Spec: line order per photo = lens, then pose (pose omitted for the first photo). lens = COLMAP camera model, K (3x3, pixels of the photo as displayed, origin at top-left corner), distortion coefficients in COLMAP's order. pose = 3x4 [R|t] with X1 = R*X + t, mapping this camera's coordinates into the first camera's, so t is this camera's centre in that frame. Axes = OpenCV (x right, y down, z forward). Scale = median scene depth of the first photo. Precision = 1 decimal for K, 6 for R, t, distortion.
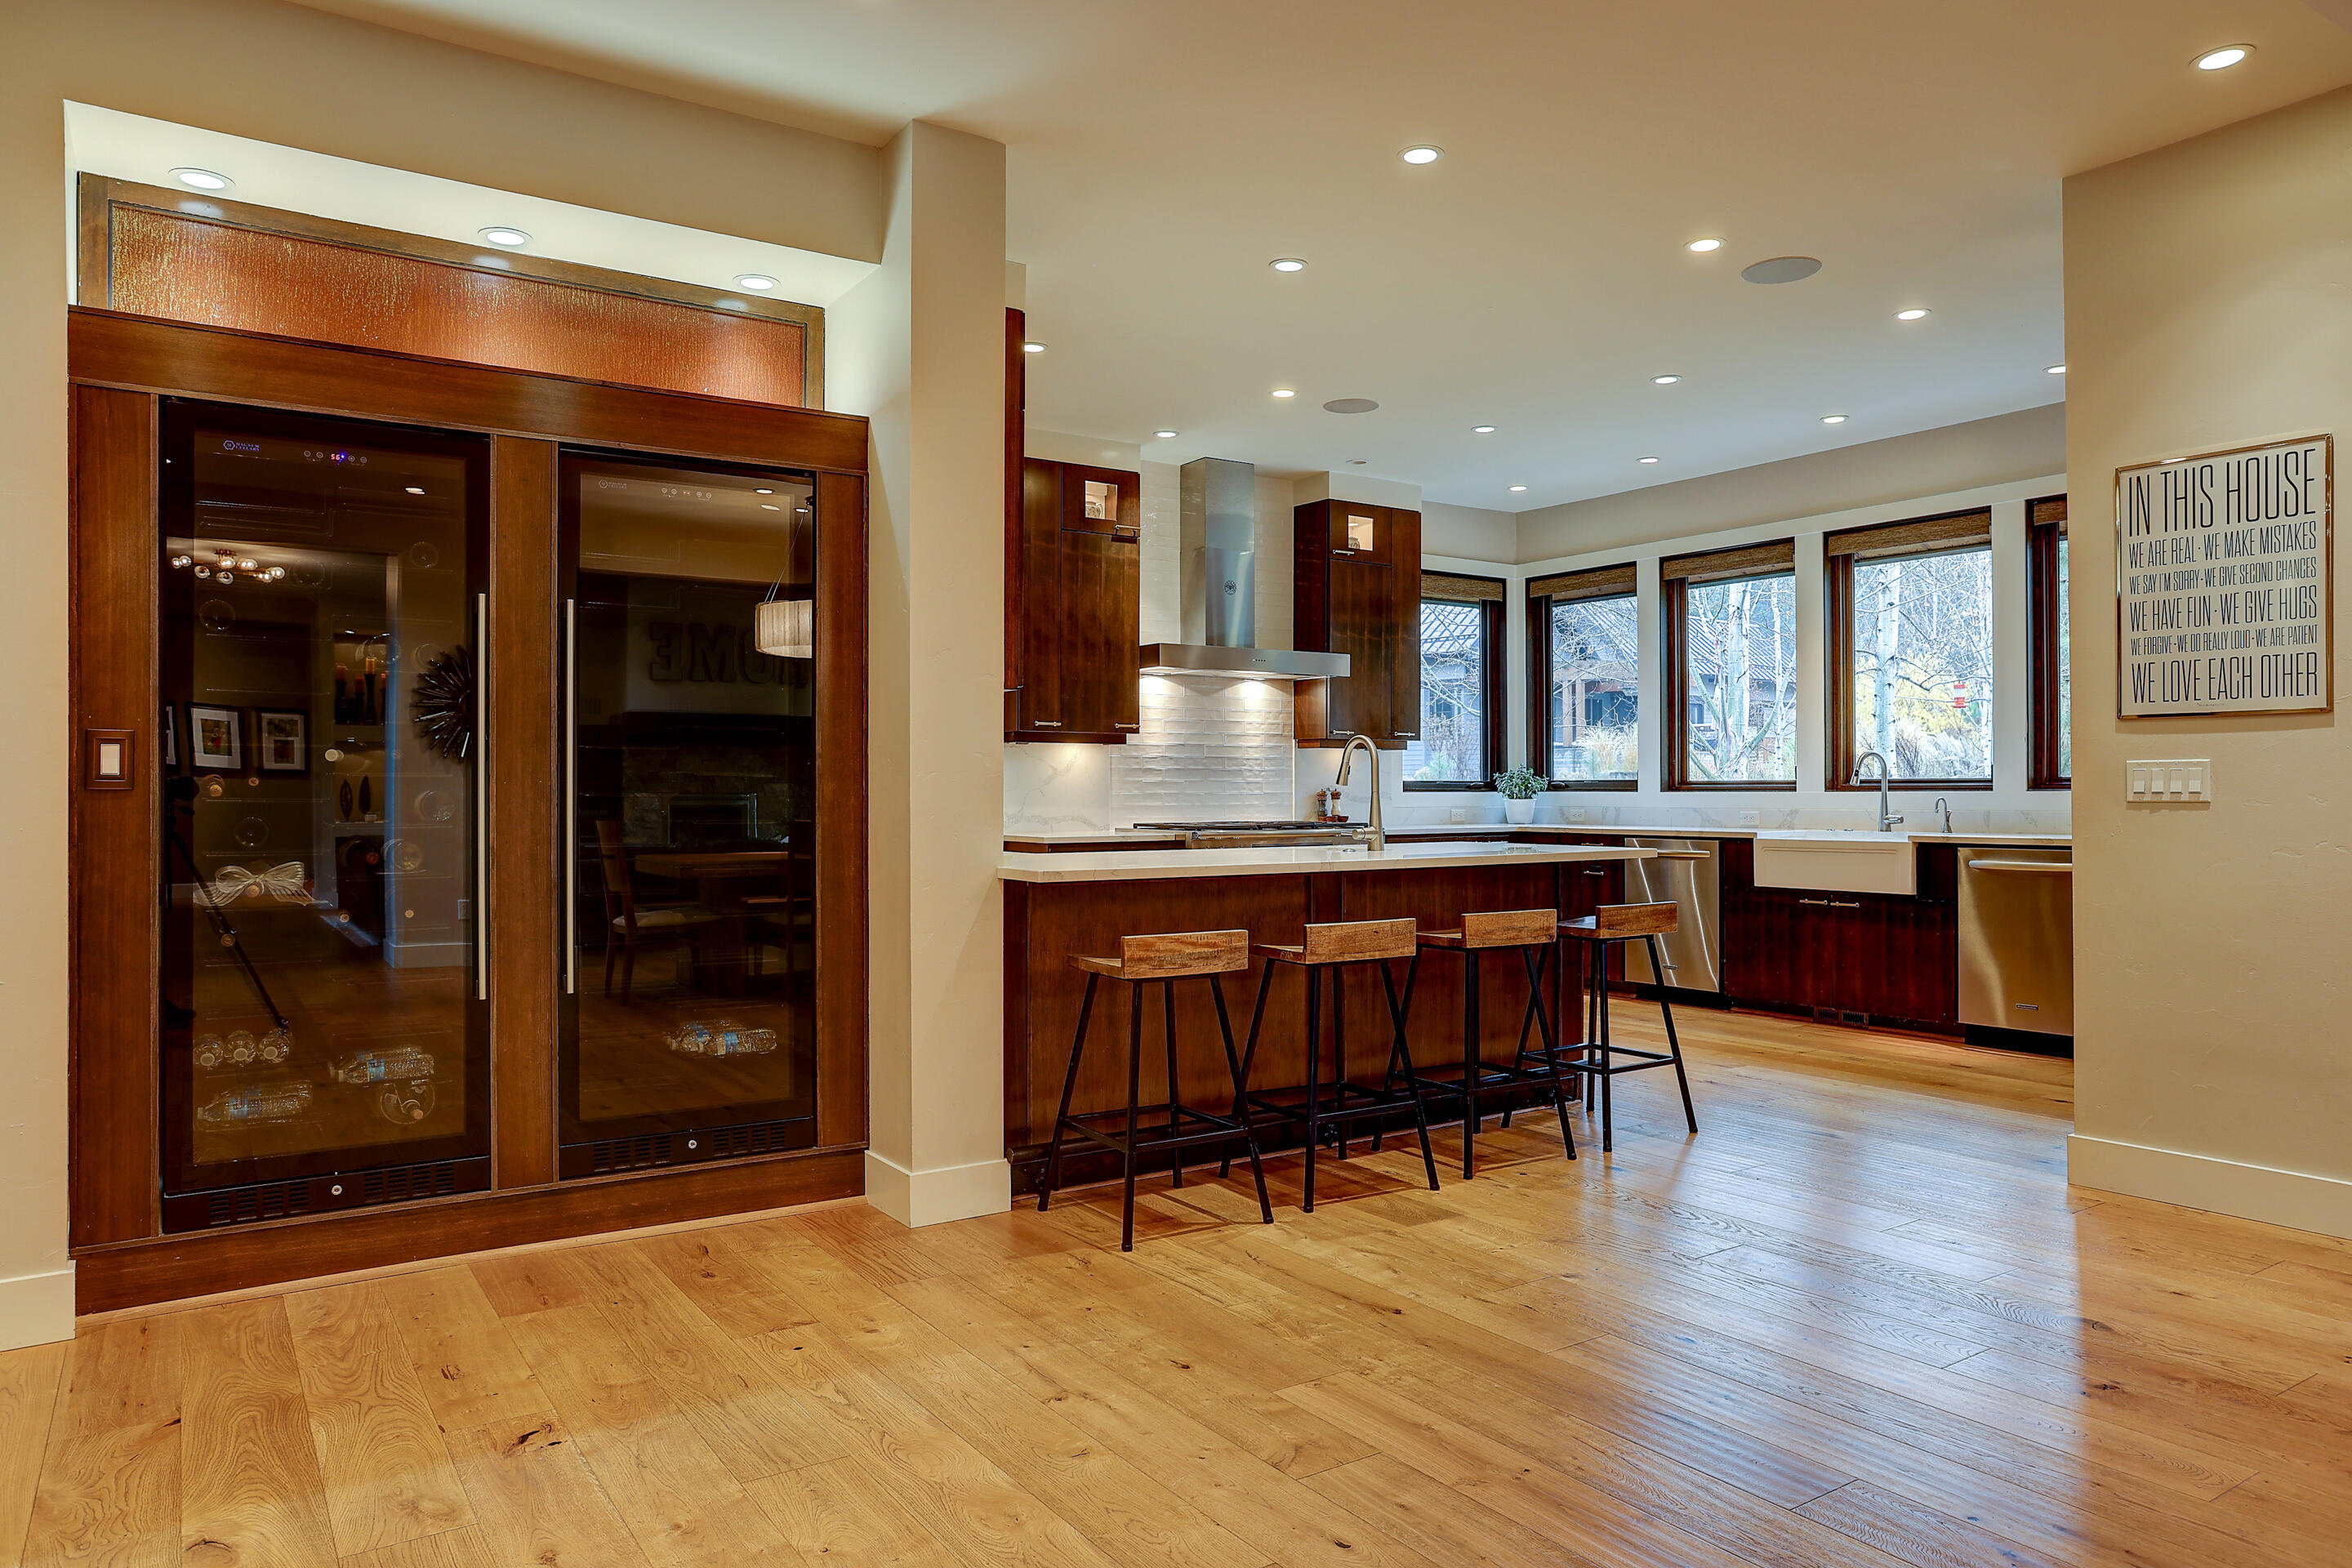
lens RADIAL K [[1570.9, 0, 1176.0], [0, 1570.9, 784.0], [0, 0, 1]] dist [-0.001509, -0.001093]
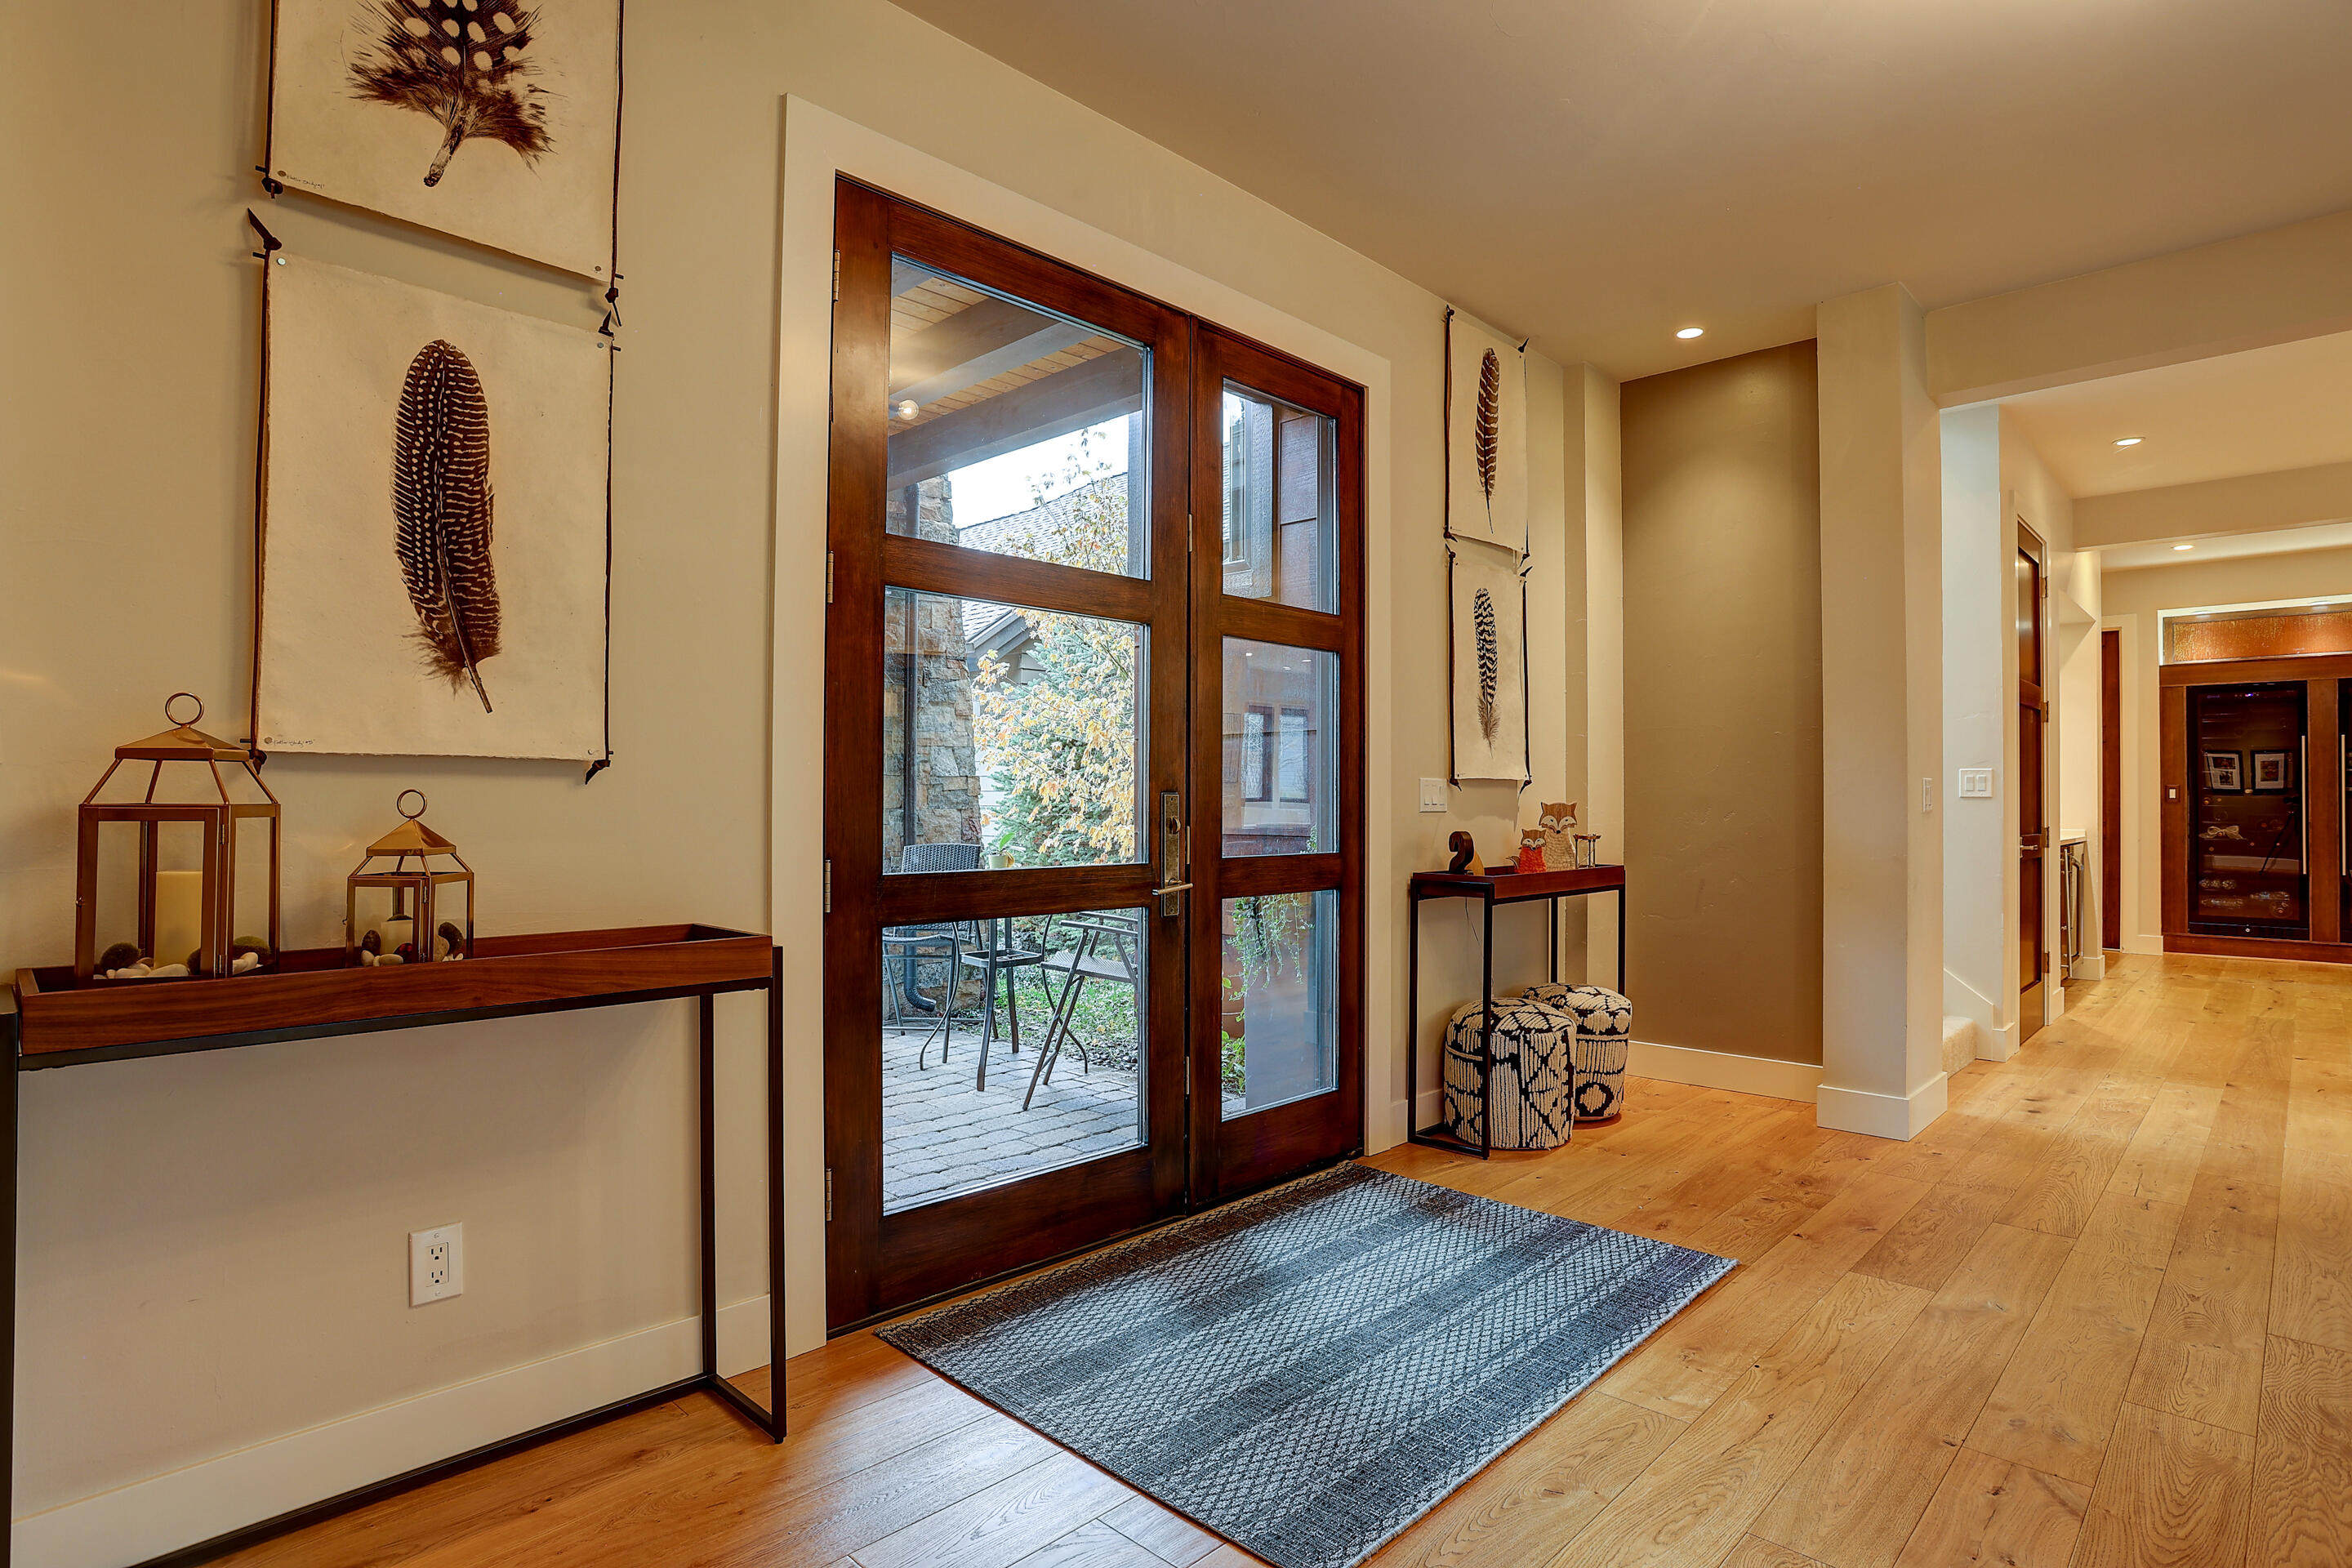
lens RADIAL K [[1182.5, 0, 1176.0], [0, 1182.5, 784.0], [0, 0, 1]] dist [-0.021280, 0.000223]
pose [[0.234490, -0.010198, -0.972065, 1.181990], [-0.001836, 0.999939, -0.010933, -0.004535], [0.972117, 0.004349, 0.234457, -1.578781]]
